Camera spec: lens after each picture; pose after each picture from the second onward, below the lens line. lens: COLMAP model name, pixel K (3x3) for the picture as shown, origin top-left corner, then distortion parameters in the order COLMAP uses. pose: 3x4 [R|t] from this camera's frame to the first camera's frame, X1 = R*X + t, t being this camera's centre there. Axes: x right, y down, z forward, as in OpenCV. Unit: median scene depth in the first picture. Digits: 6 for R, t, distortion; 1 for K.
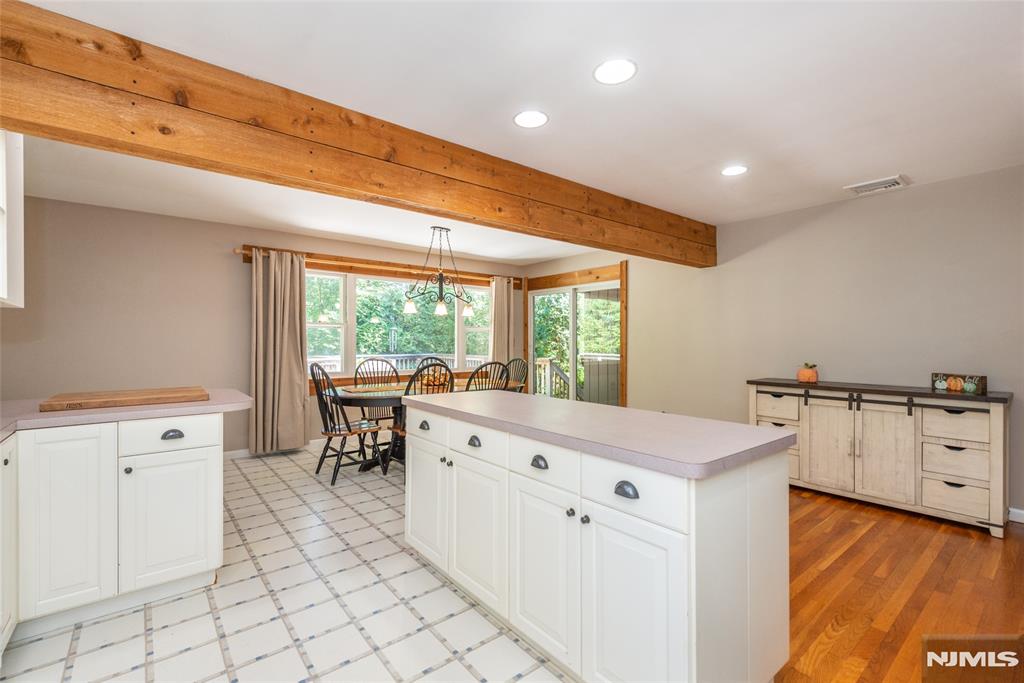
lens RADIAL K [[450.6, 0, 521.3], [0, 450.6, 344.0], [0, 0, 1]] dist [0.001551, -0.000074]
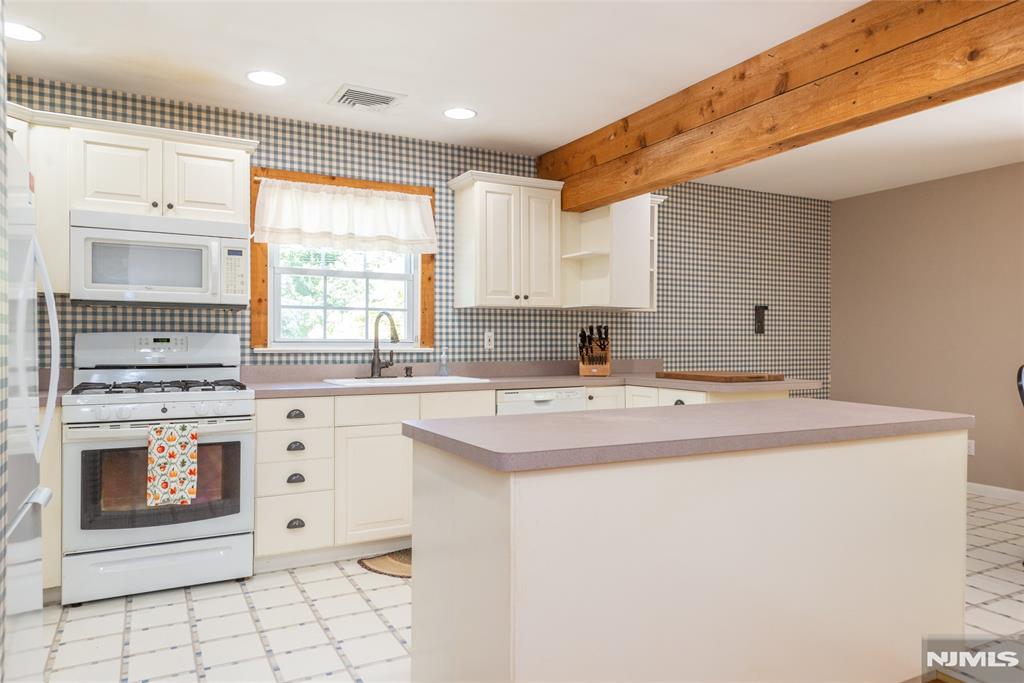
lens RADIAL K [[660.9, 0, 512.0], [0, 660.9, 341.5], [0, 0, 1]] dist [0.027630, -0.026047]
pose [[-0.199872, 0.003590, -0.979815, 0.485083], [-0.004719, 0.999978, 0.004626, 0.012238], [0.979811, 0.005548, -0.199851, 0.402732]]
